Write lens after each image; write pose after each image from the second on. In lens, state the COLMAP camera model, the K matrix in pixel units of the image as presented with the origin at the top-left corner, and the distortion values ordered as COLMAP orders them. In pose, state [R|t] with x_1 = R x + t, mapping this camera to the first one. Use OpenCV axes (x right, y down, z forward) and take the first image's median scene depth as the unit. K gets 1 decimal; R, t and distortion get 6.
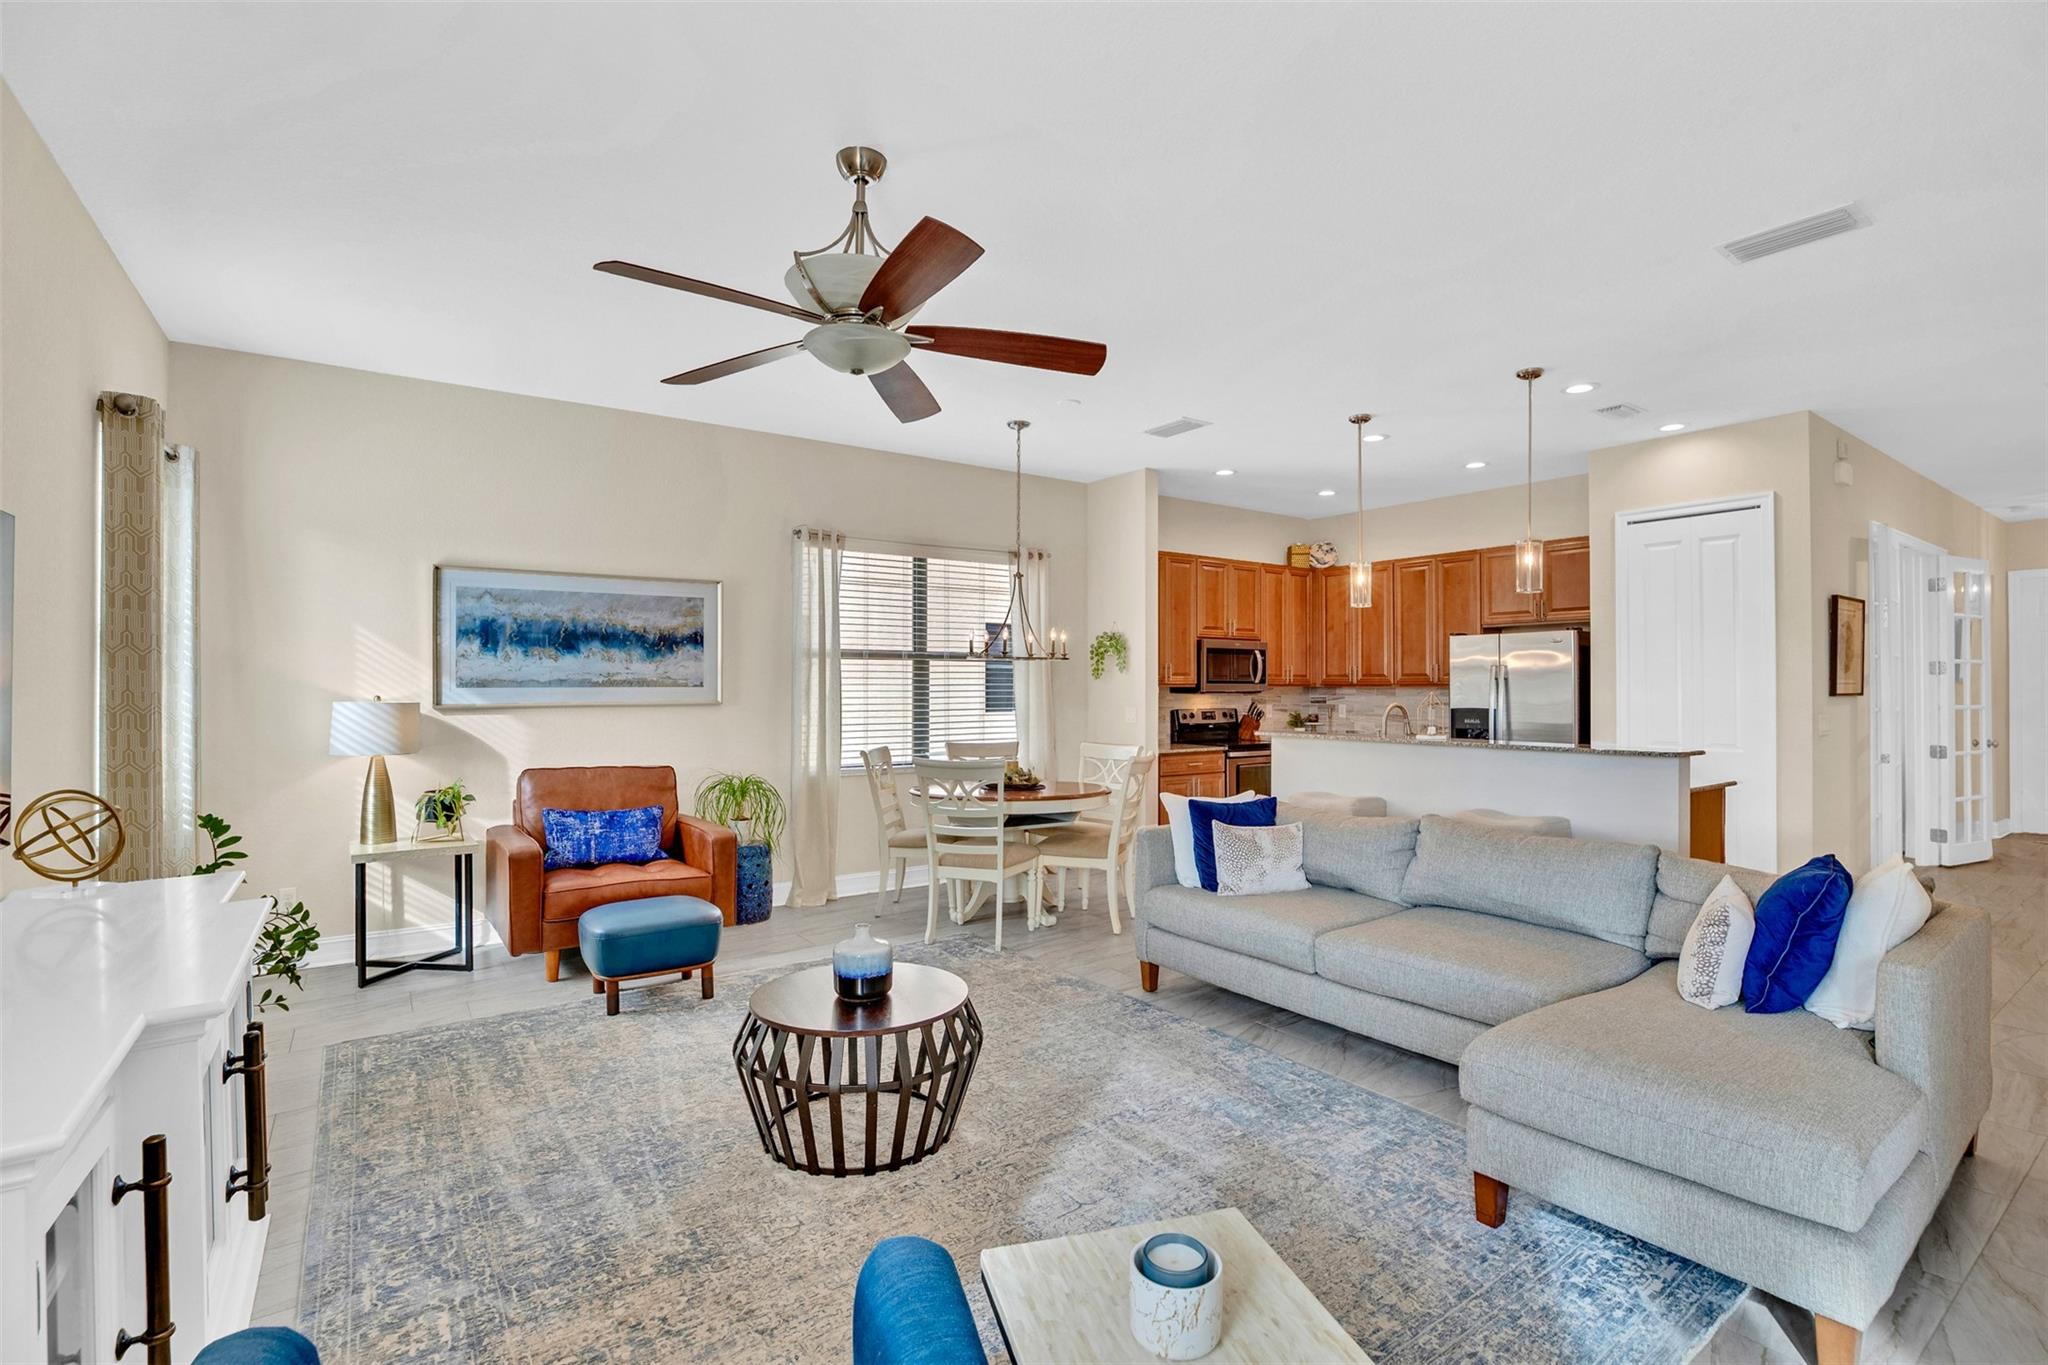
lens RADIAL K [[941.7, 0, 1034.0], [0, 941.7, 678.3], [0, 0, 1]] dist [-0.046171, 0.013923]
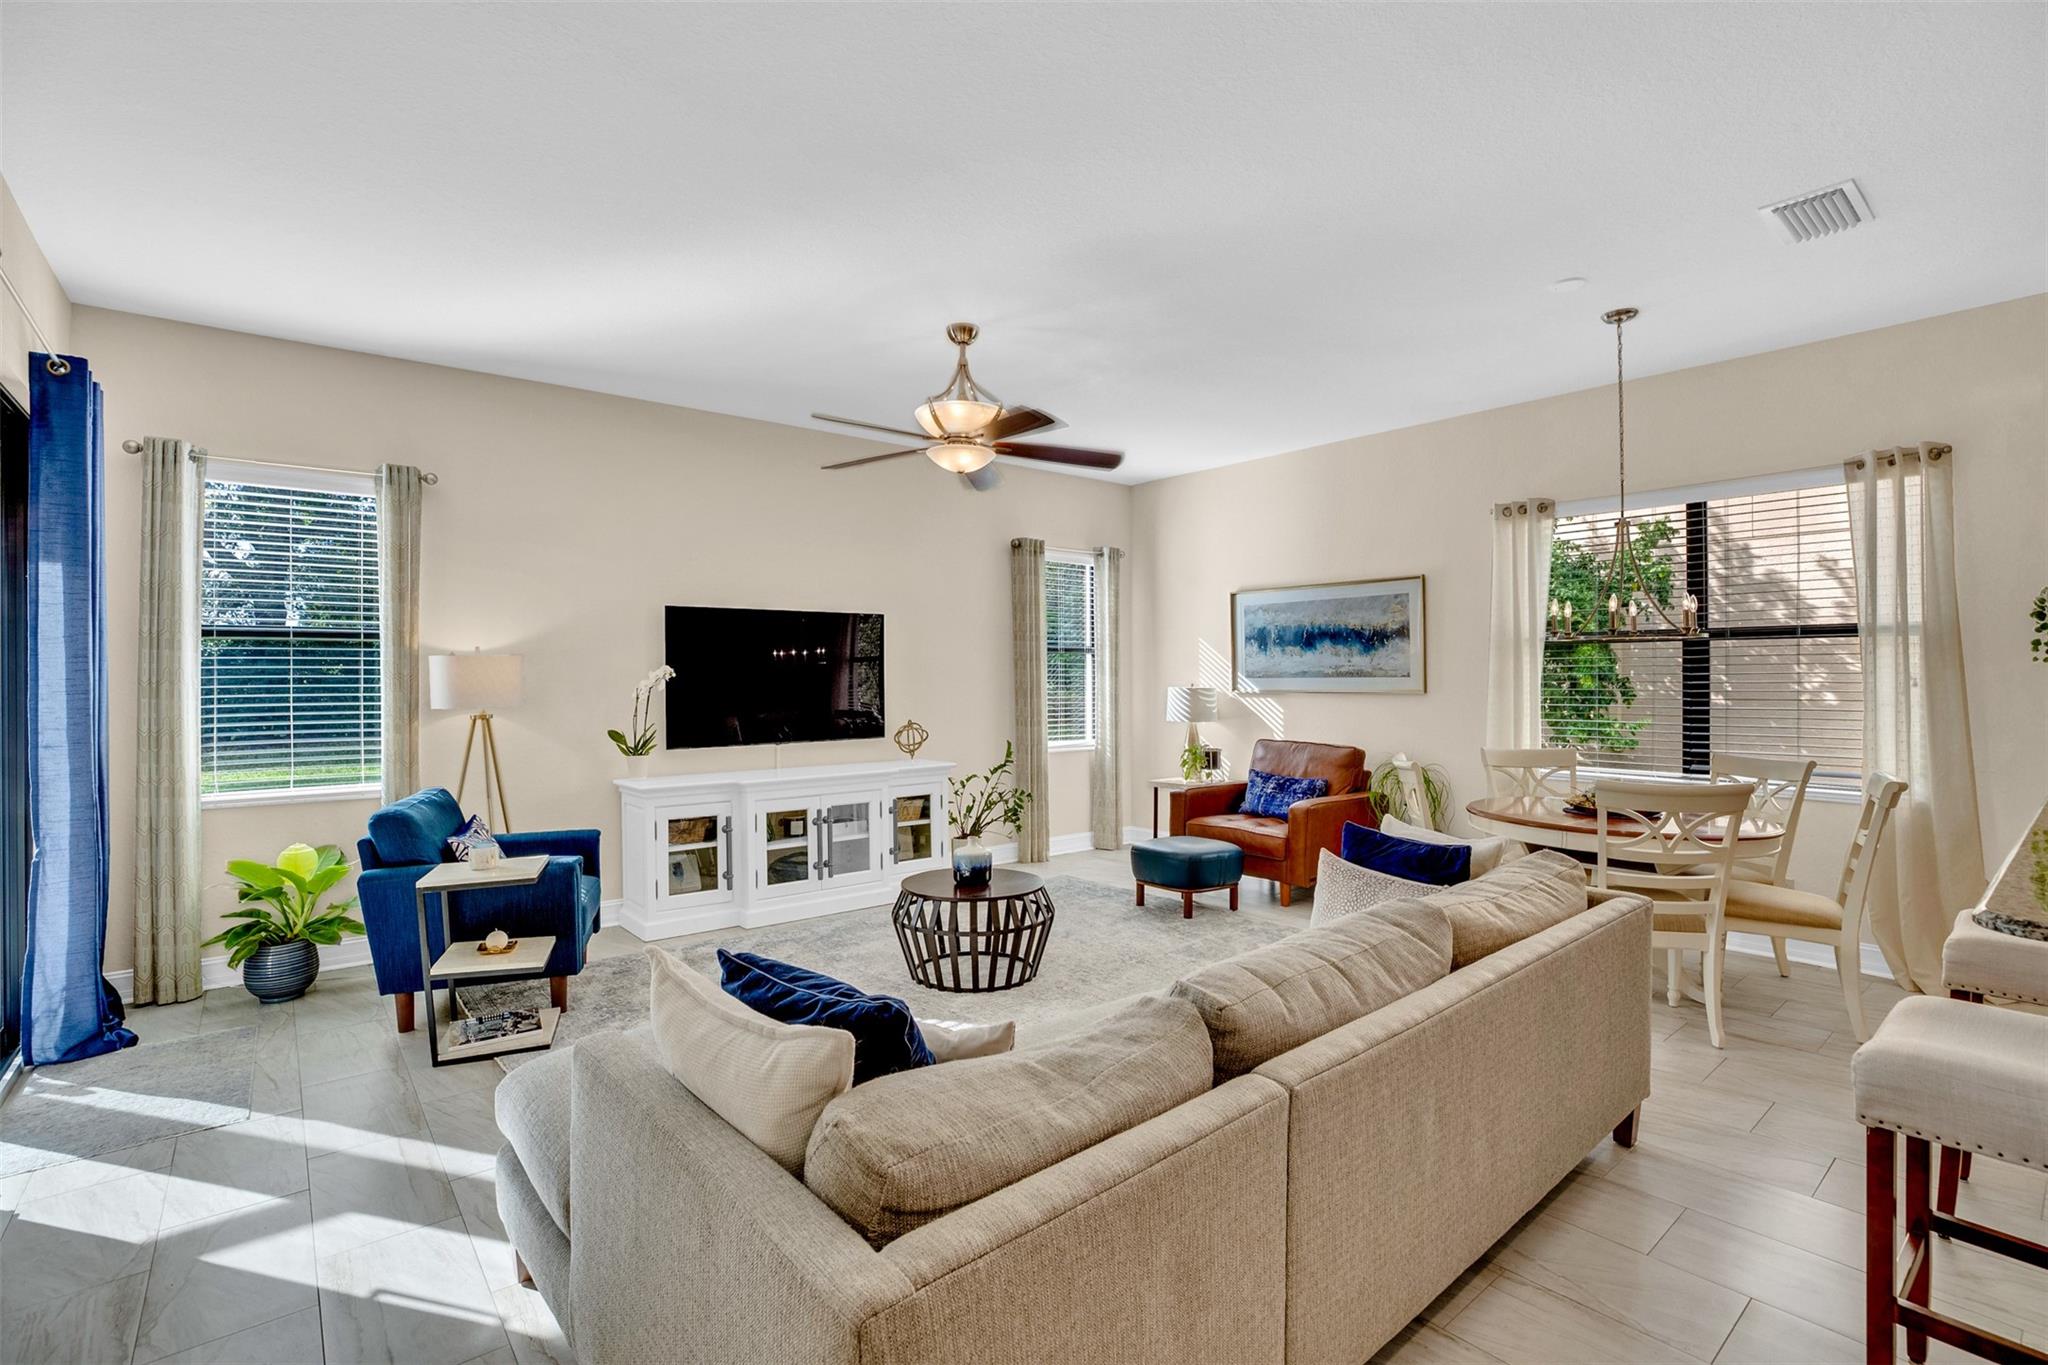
lens RADIAL K [[941.7, 0, 1034.0], [0, 941.7, 678.3], [0, 0, 1]] dist [-0.046171, 0.013923]
pose [[0.077541, -0.000257, -0.996989, 0.670557], [0.010649, 0.999943, 0.000571, 0.005289], [0.996932, -0.010661, 0.077540, 0.498121]]
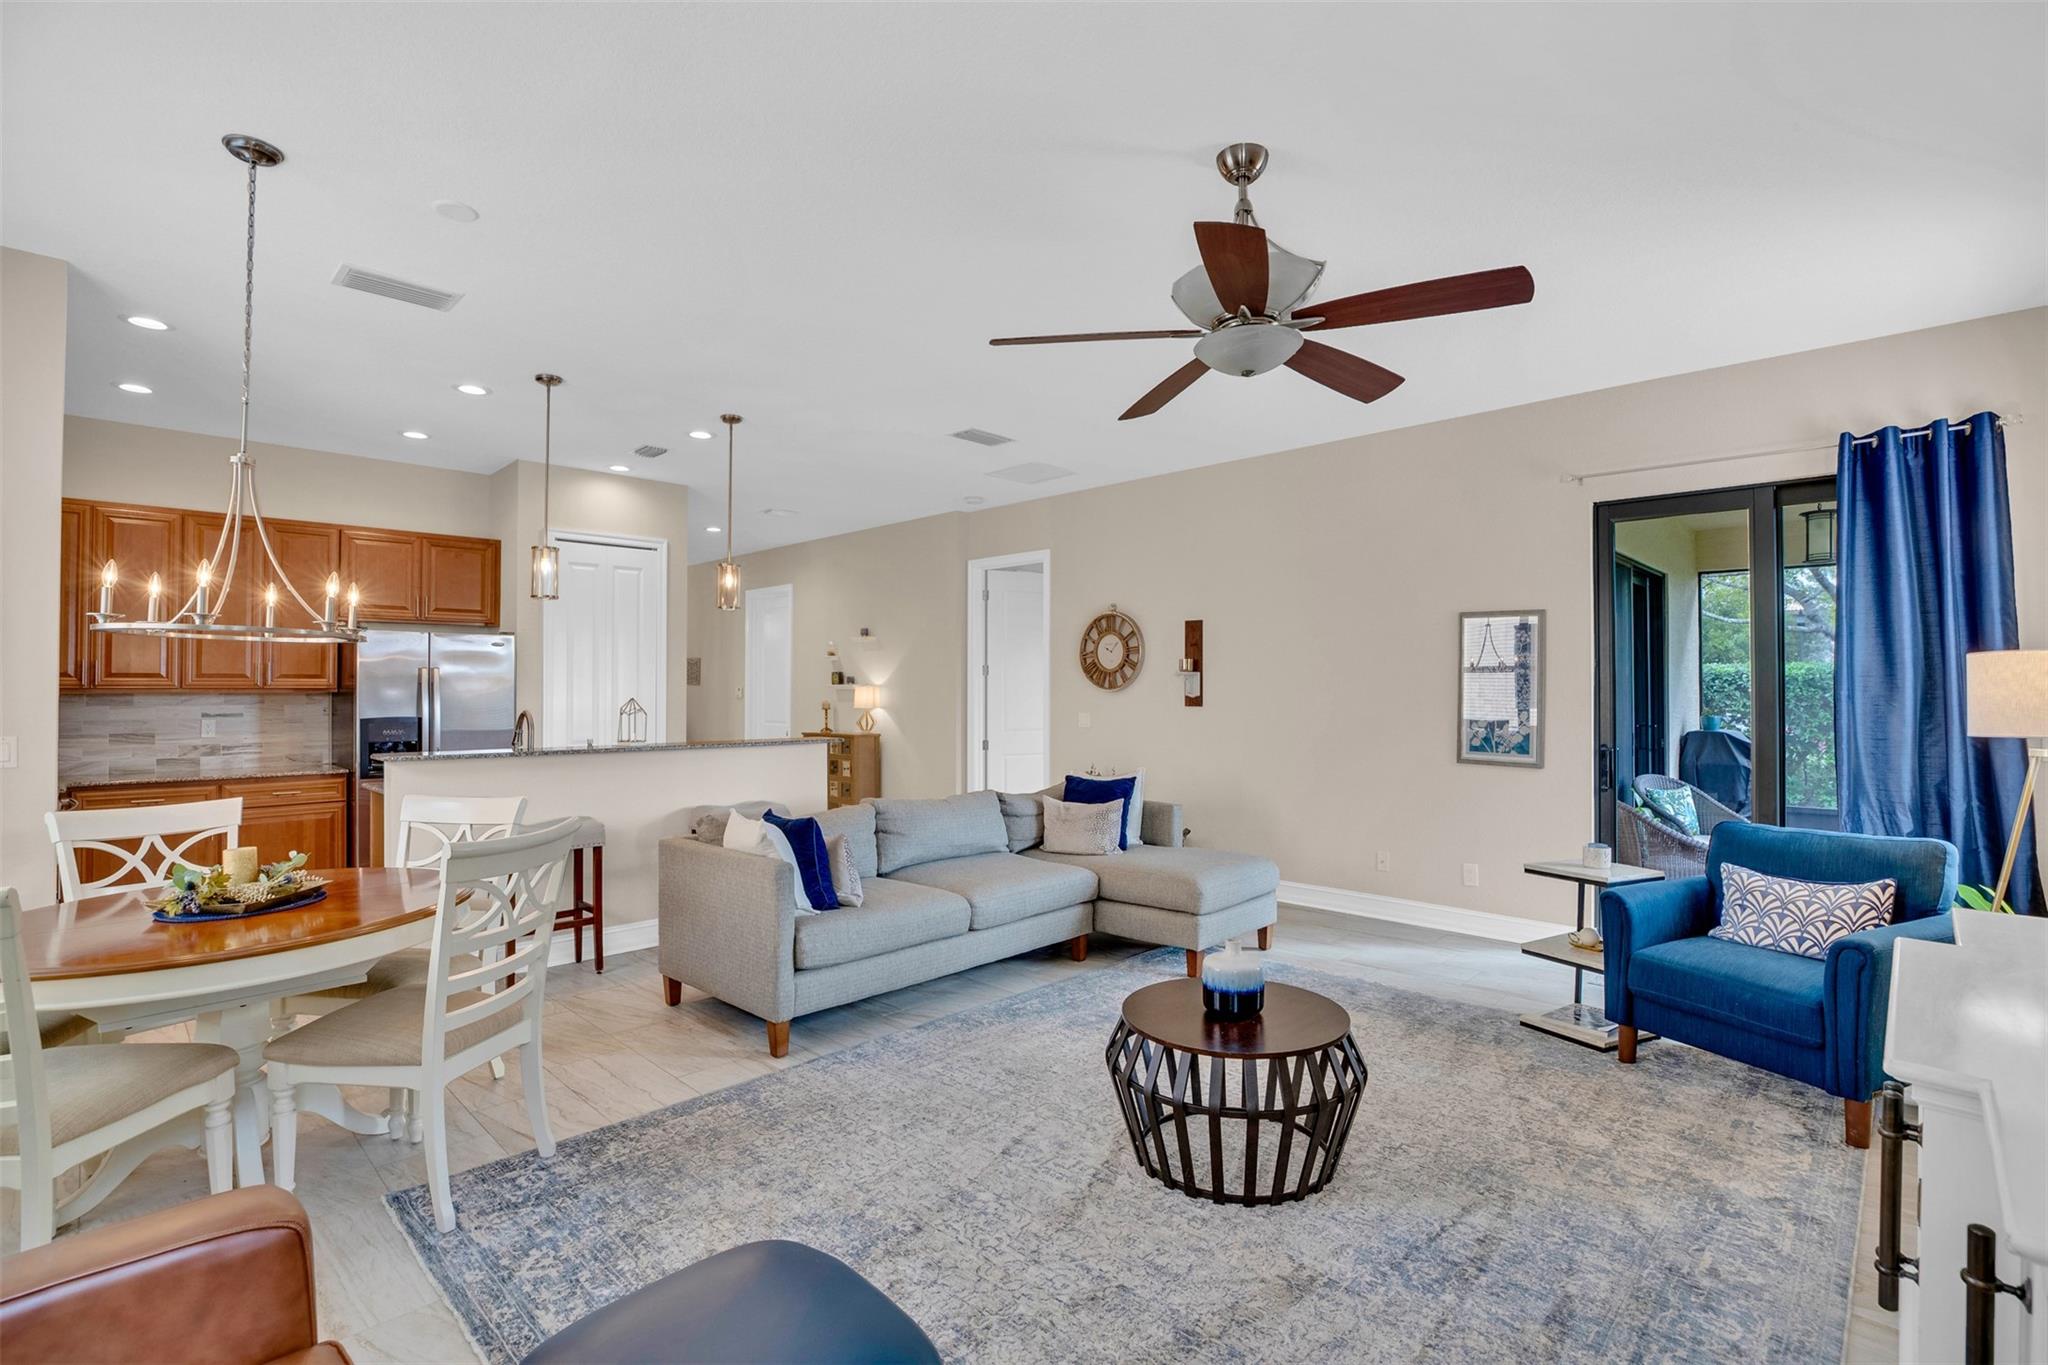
lens RADIAL K [[941.7, 0, 1034.0], [0, 941.7, 678.3], [0, 0, 1]] dist [-0.046171, 0.013923]
pose [[-0.187772, 0.010130, 0.982160, -0.560589], [-0.008609, 0.999891, -0.011959, 0.002906], [-0.982175, -0.010701, -0.187665, 0.708498]]
